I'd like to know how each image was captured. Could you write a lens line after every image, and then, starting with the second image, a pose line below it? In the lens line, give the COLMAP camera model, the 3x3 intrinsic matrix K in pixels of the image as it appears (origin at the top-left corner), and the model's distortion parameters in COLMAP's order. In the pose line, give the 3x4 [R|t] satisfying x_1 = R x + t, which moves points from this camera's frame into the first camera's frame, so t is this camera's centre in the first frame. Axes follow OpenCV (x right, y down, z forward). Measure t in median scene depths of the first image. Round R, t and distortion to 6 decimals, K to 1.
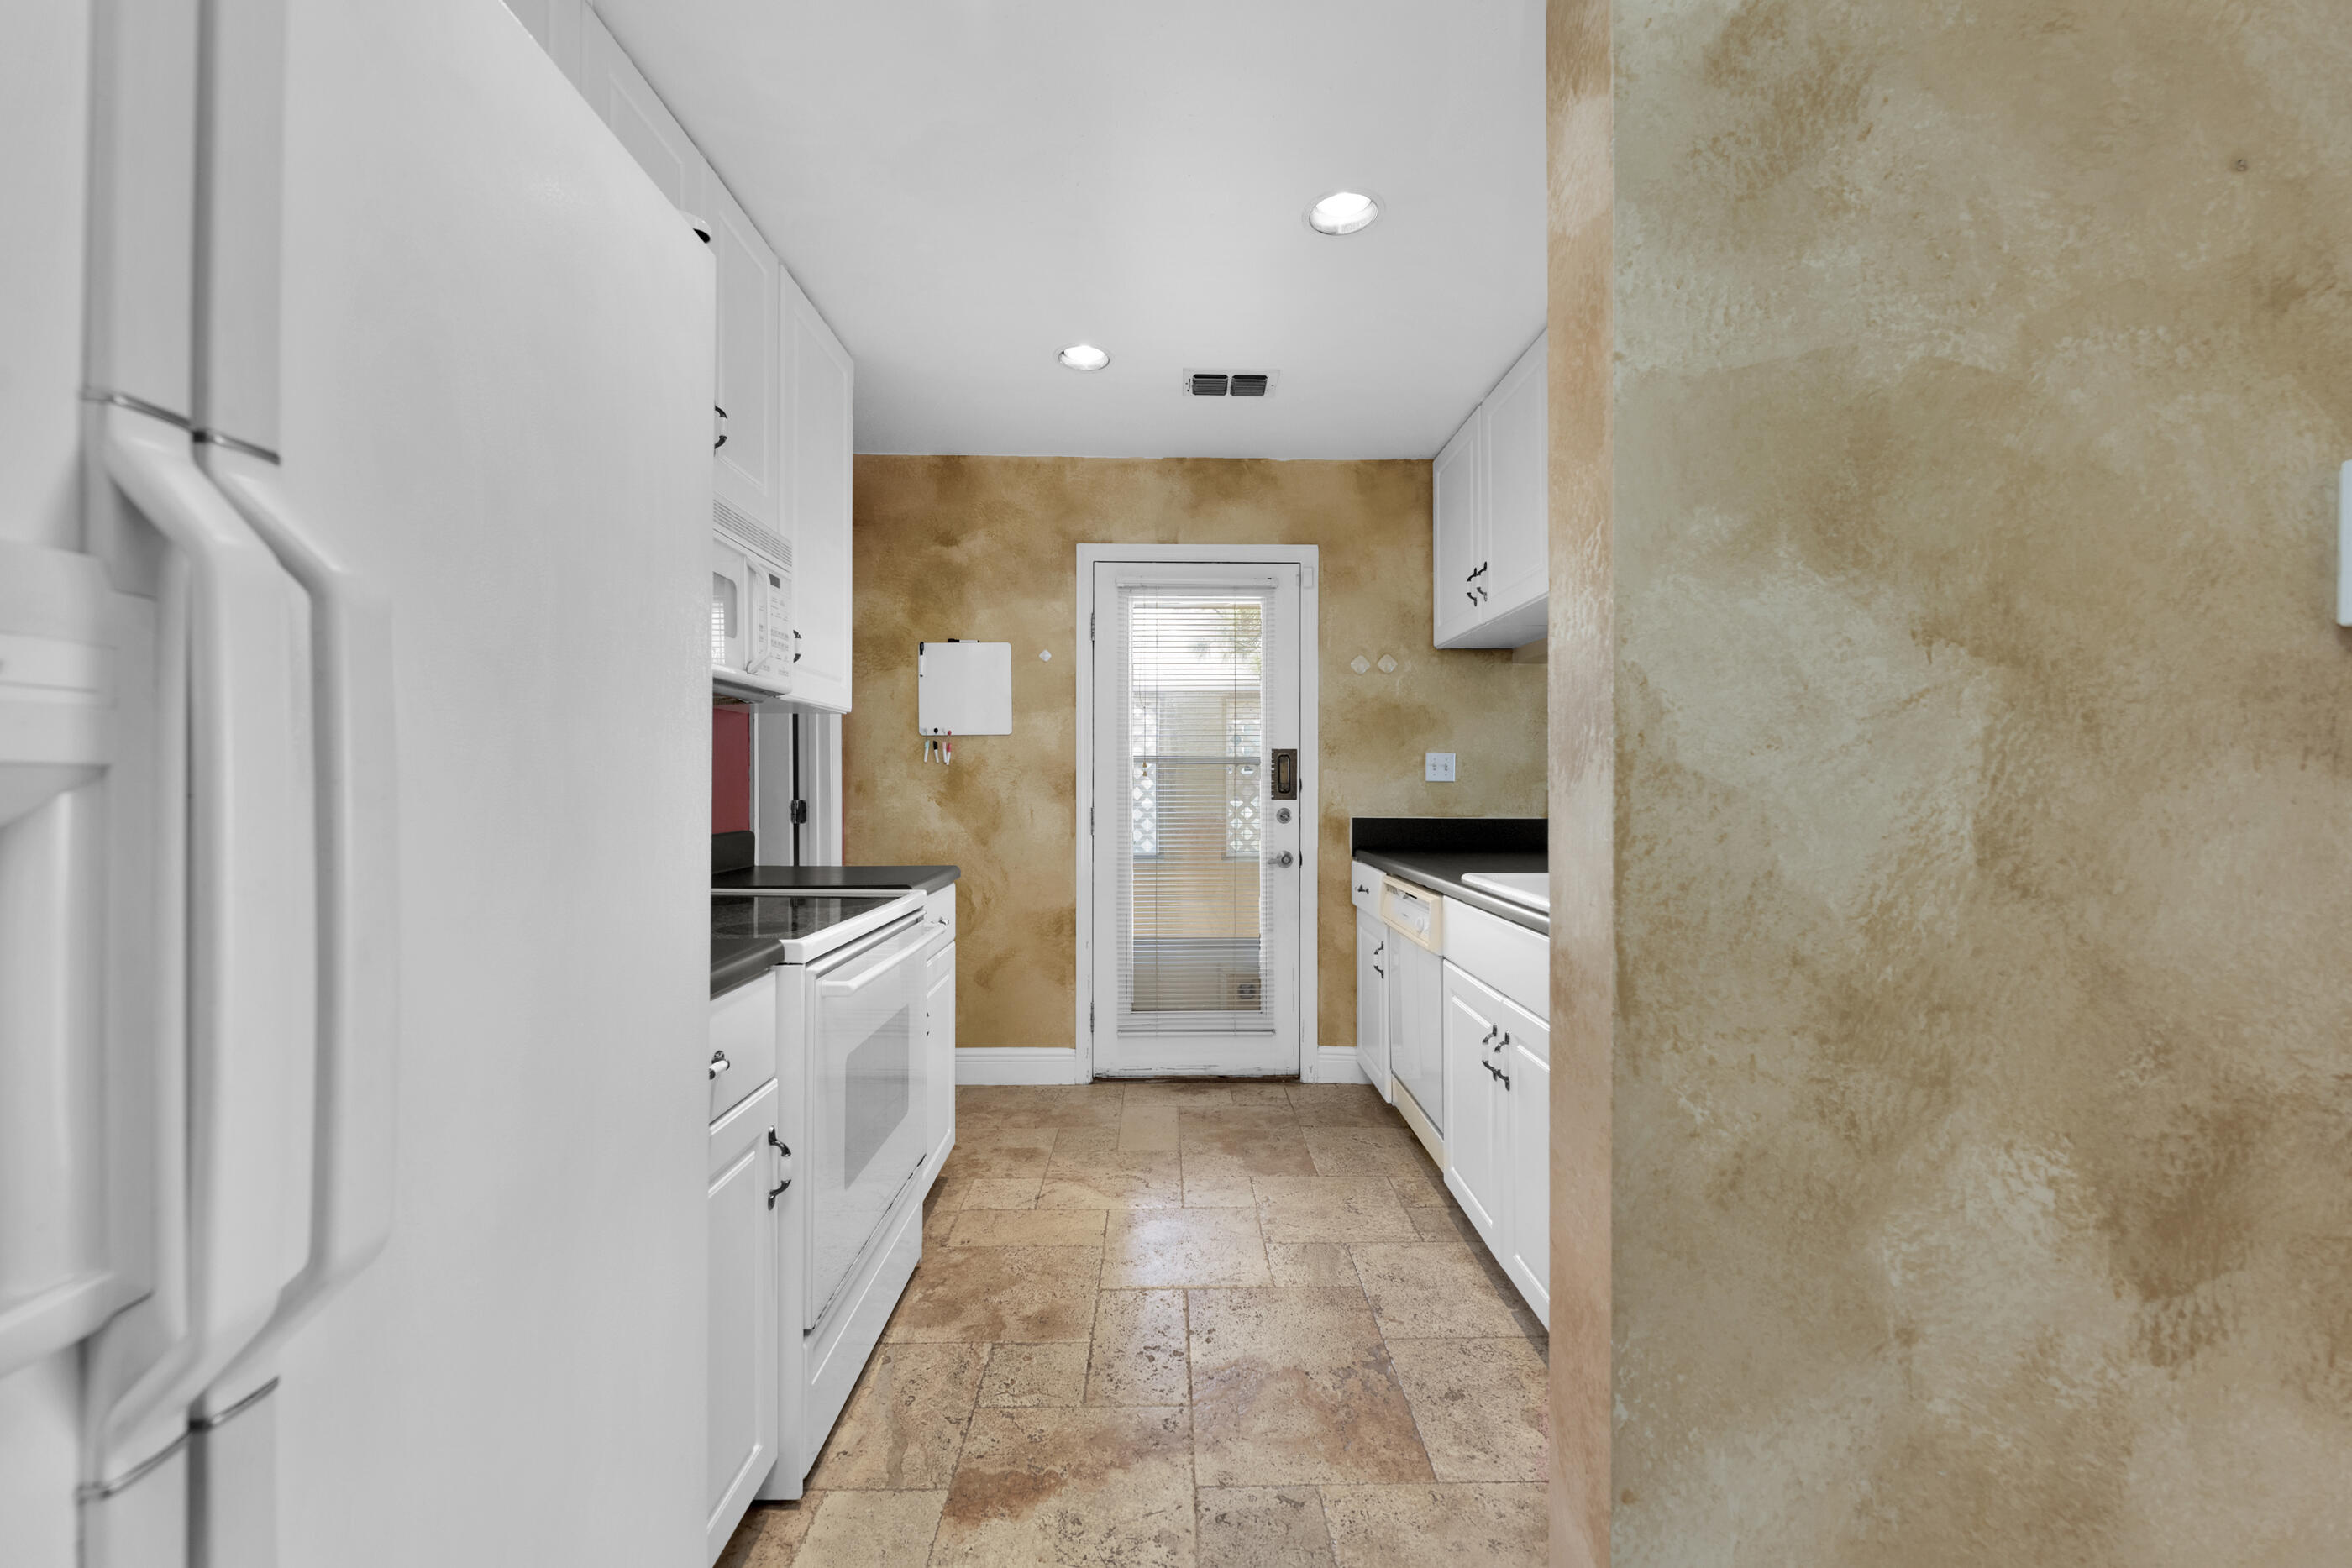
lens RADIAL K [[965.6, 0, 1220.7], [0, 965.6, 794.8], [0, 0, 1]] dist [0.000755, -0.004080]
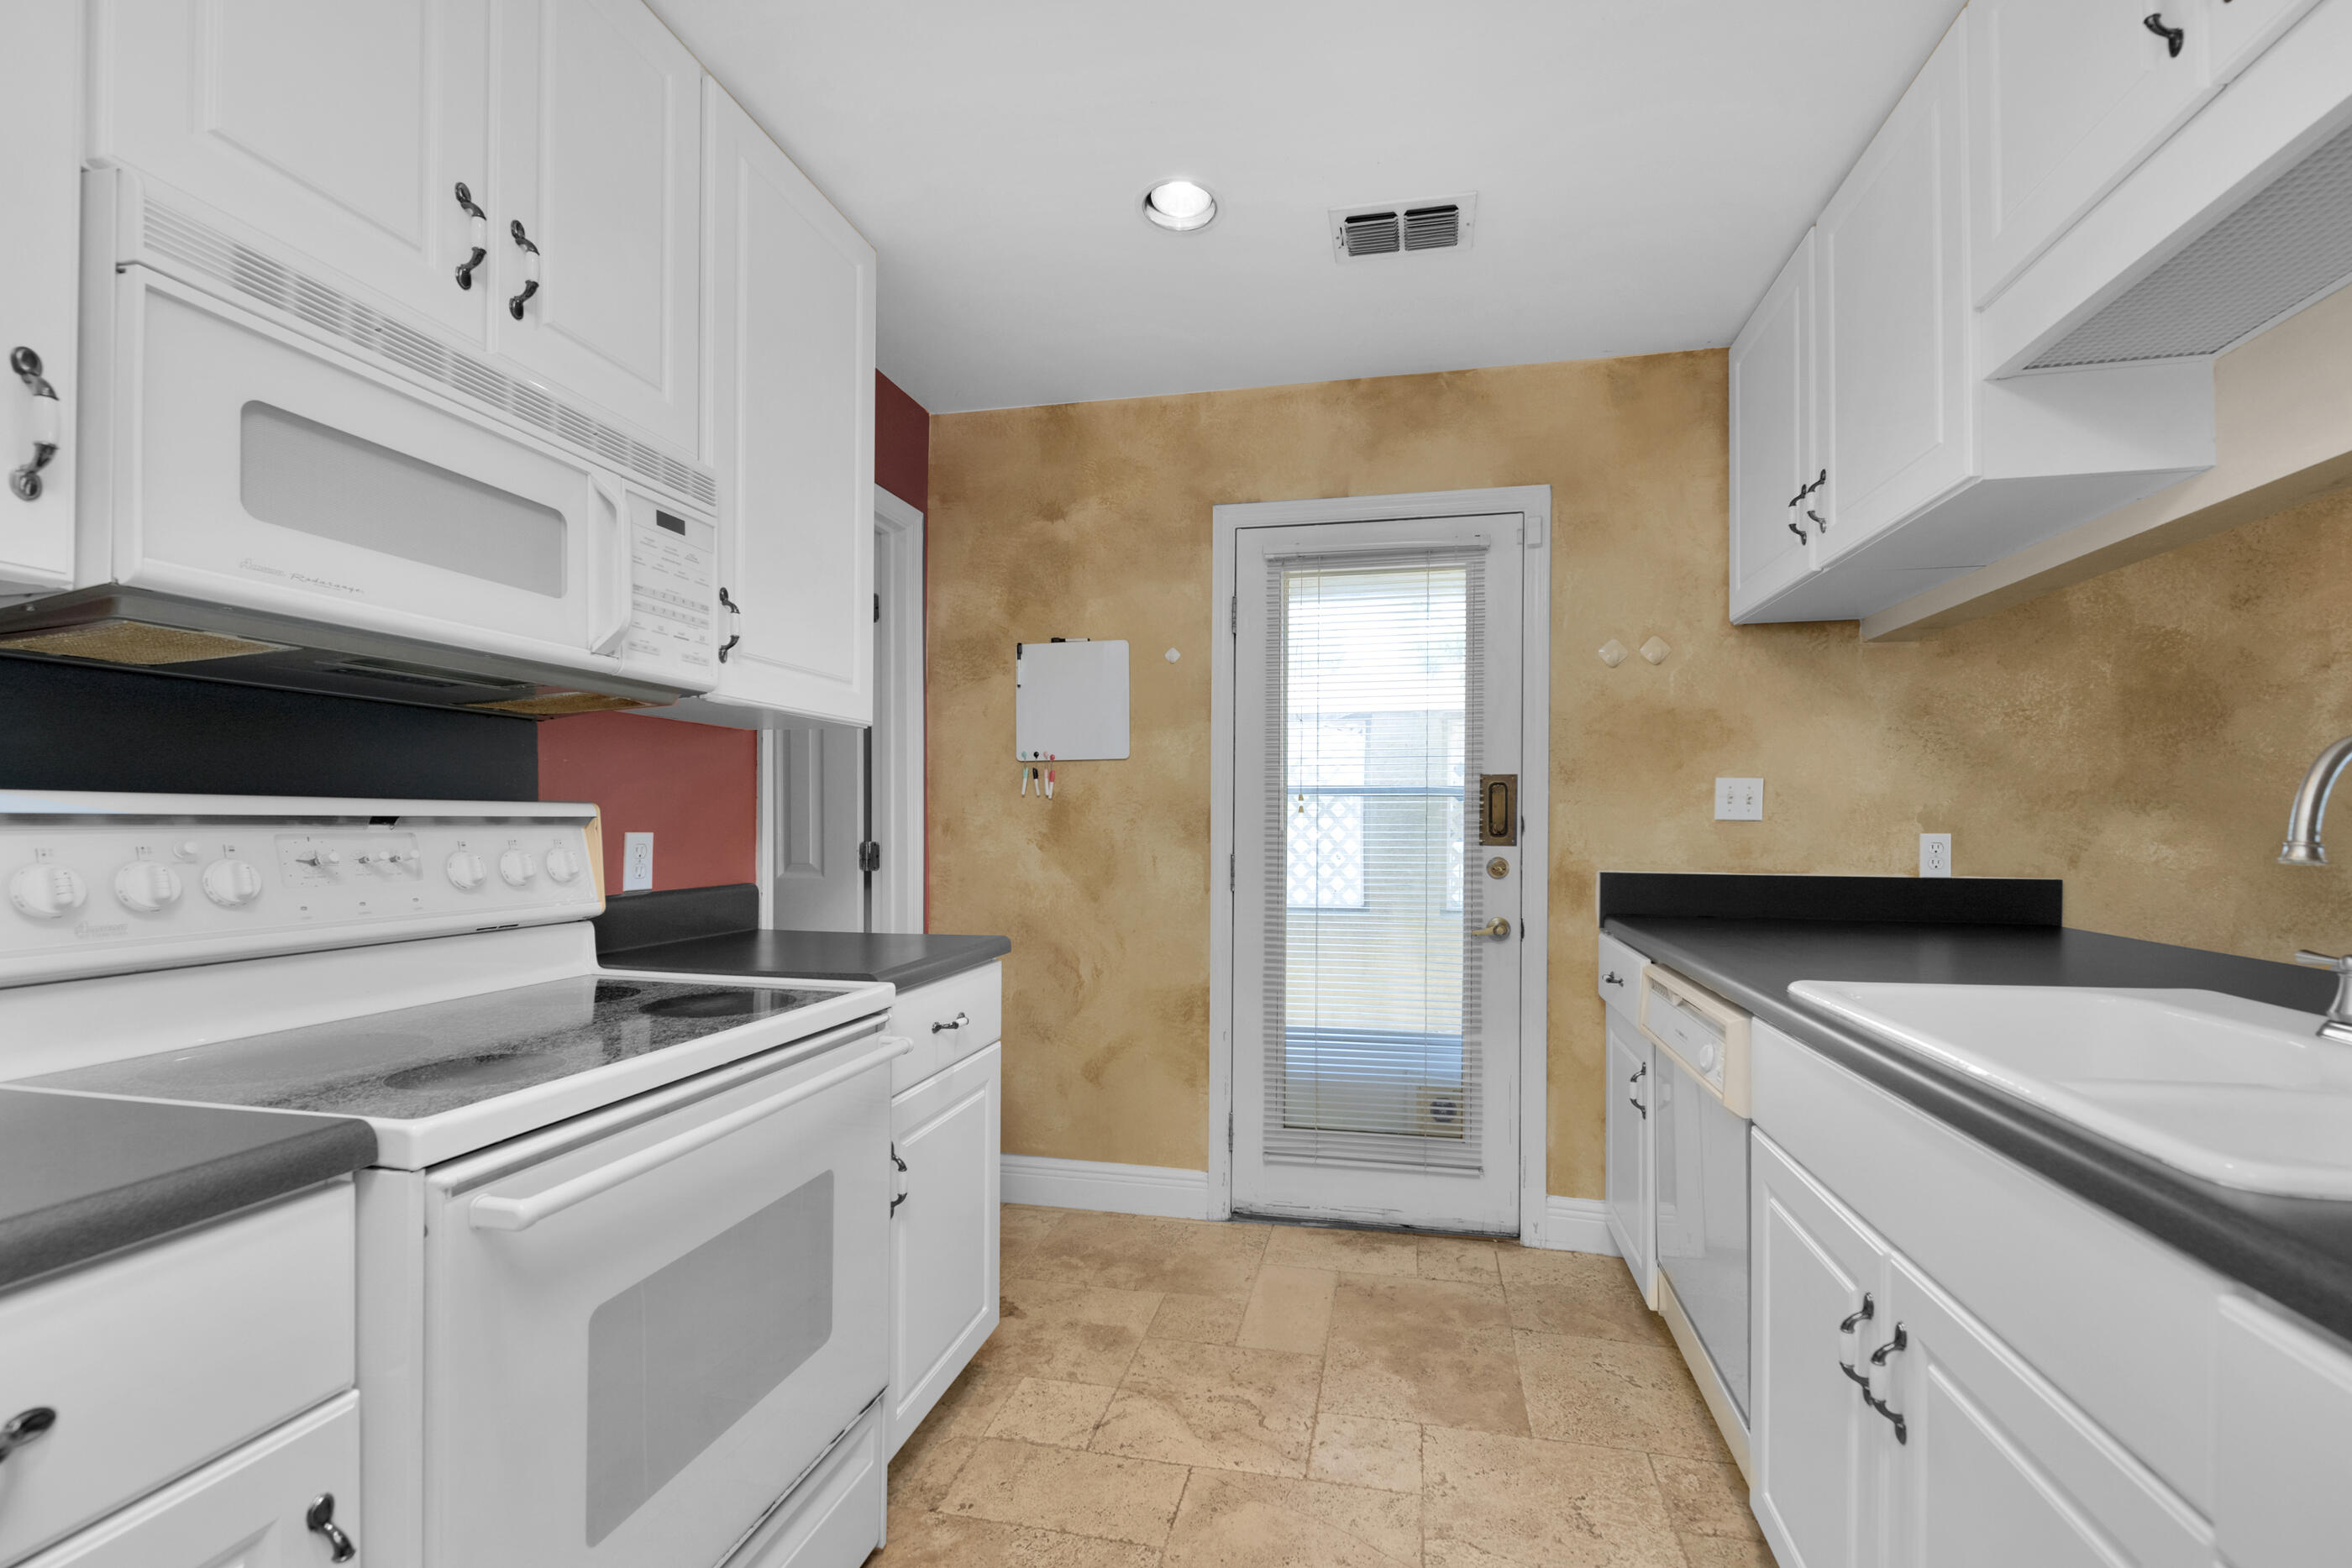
lens RADIAL K [[1032.5, 0, 1194.3], [0, 1032.5, 831.7], [0, 0, 1]] dist [0.000733, -0.000482]
pose [[0.967808, 0.004730, -0.251644, 0.042131], [-0.005135, 0.999986, -0.000953, -0.003579], [0.251636, 0.002214, 0.967819, 0.215151]]
